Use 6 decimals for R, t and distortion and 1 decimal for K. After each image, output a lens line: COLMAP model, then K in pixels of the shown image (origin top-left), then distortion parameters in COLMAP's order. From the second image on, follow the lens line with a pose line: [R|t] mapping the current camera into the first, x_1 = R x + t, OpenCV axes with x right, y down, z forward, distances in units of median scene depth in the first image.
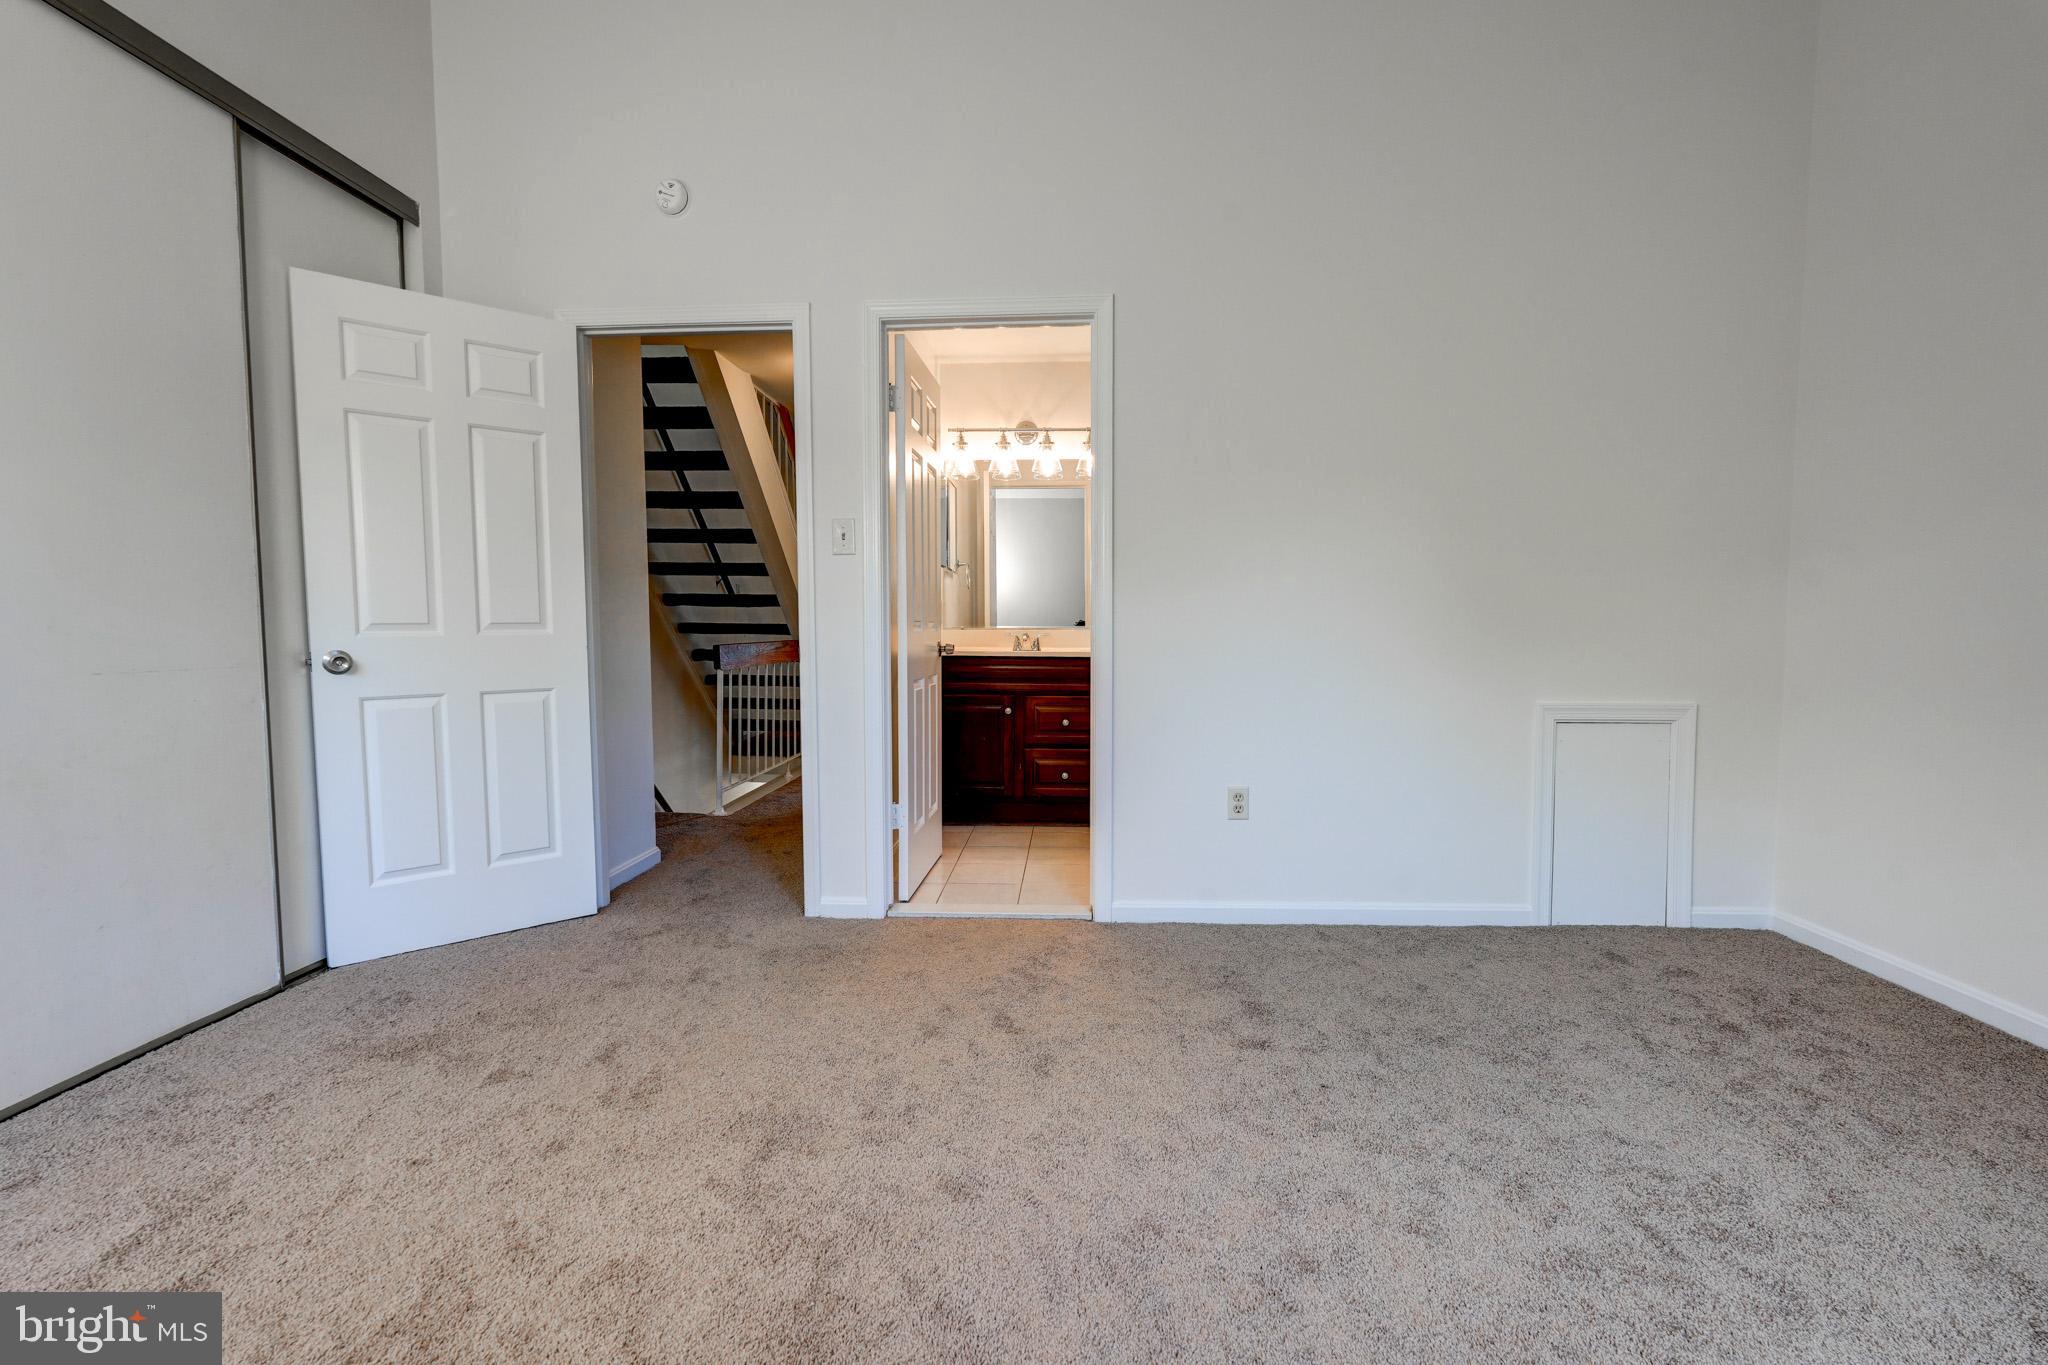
lens RADIAL K [[930.1, 0, 1024.0], [0, 930.1, 682.5], [0, 0, 1]] dist [-0.016398, 0.010675]
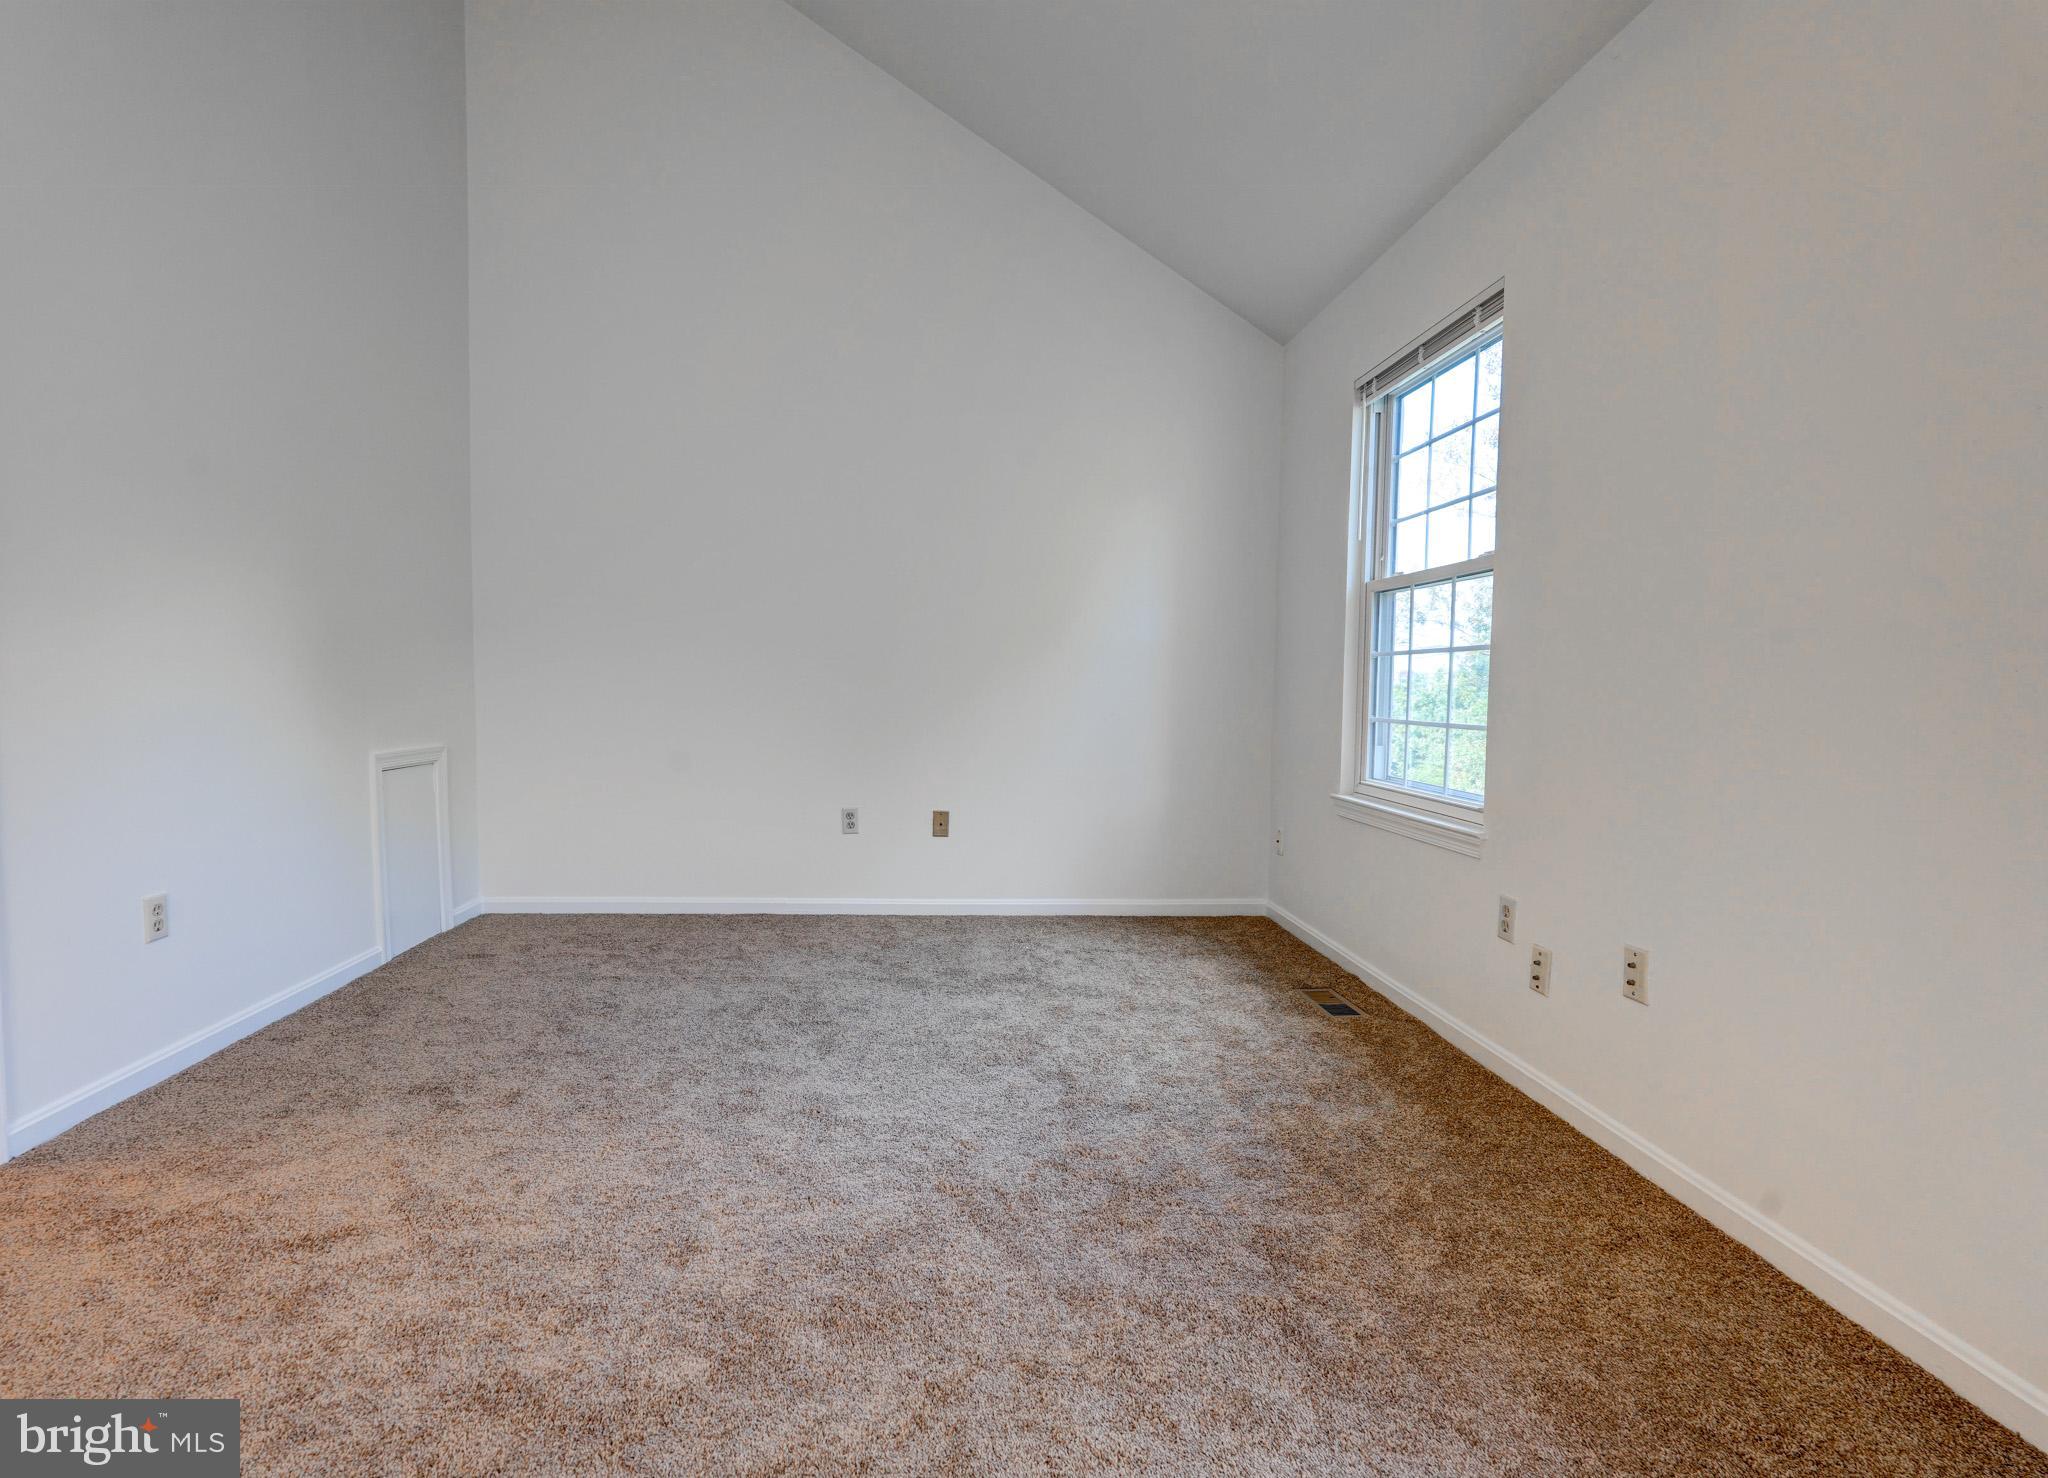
lens RADIAL K [[969.9, 0, 971.8], [0, 969.9, 734.9], [0, 0, 1]] dist [-0.000372, -0.000070]
pose [[-0.099671, -0.053117, 0.993602, -0.620835], [0.050208, 0.997034, 0.058337, -0.030158], [-0.993753, 0.055701, -0.096709, 0.430801]]
